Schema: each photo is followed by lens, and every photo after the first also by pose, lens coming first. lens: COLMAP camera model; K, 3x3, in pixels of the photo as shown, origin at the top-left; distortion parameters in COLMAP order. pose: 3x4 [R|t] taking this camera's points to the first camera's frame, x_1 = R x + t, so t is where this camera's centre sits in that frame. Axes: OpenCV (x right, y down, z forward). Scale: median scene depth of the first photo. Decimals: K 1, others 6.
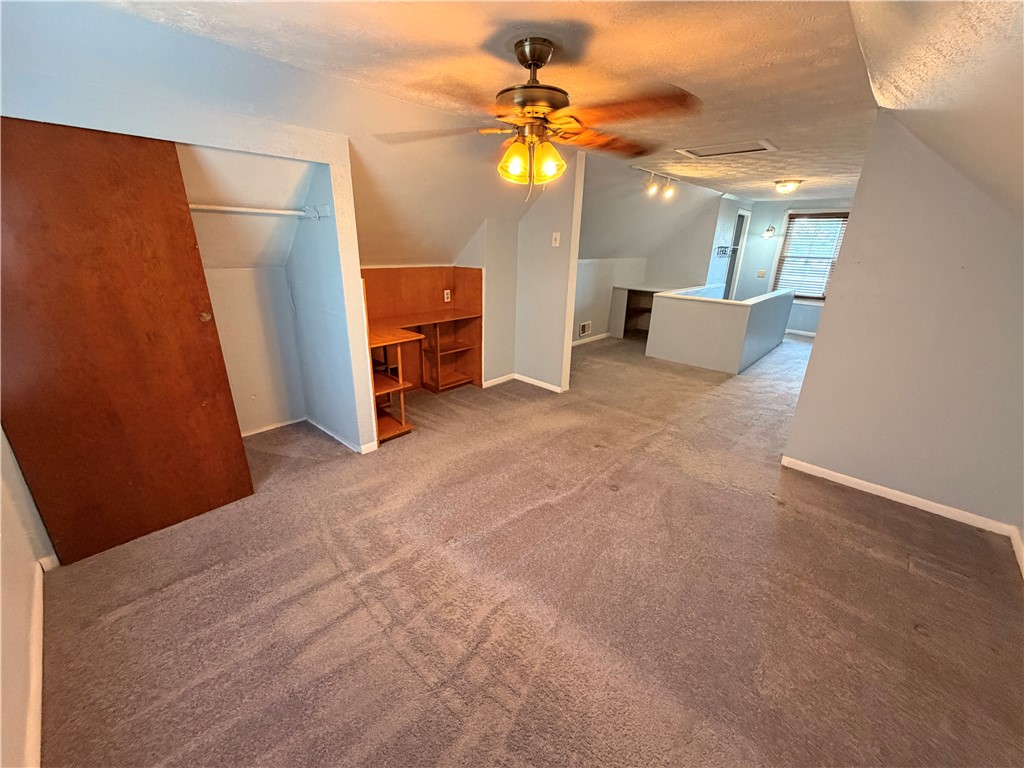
lens RADIAL K [[406.1, 0, 510.4], [0, 406.1, 385.1], [0, 0, 1]] dist [0.014627, -0.011652]
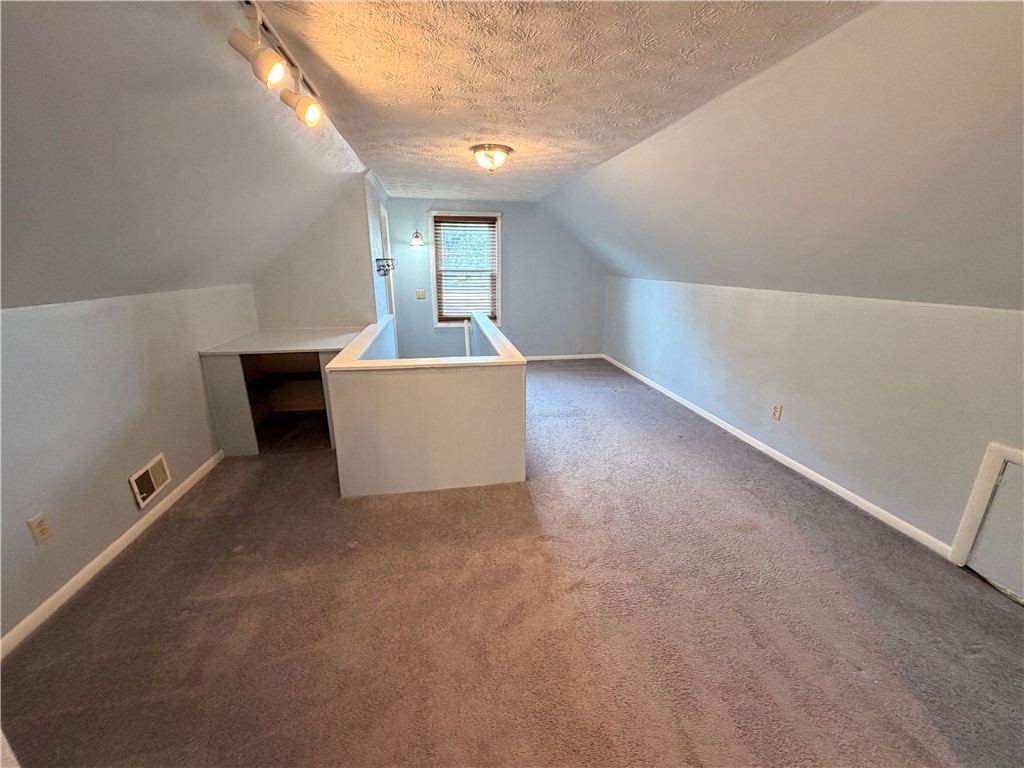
lens RADIAL K [[406.1, 0, 510.4], [0, 406.1, 385.1], [0, 0, 1]] dist [0.014627, -0.011652]
pose [[0.595503, -0.250675, 0.763241, 0.115950], [0.276288, 0.956022, 0.098423, -0.166099], [-0.754348, 0.152263, 0.638573, 0.495614]]
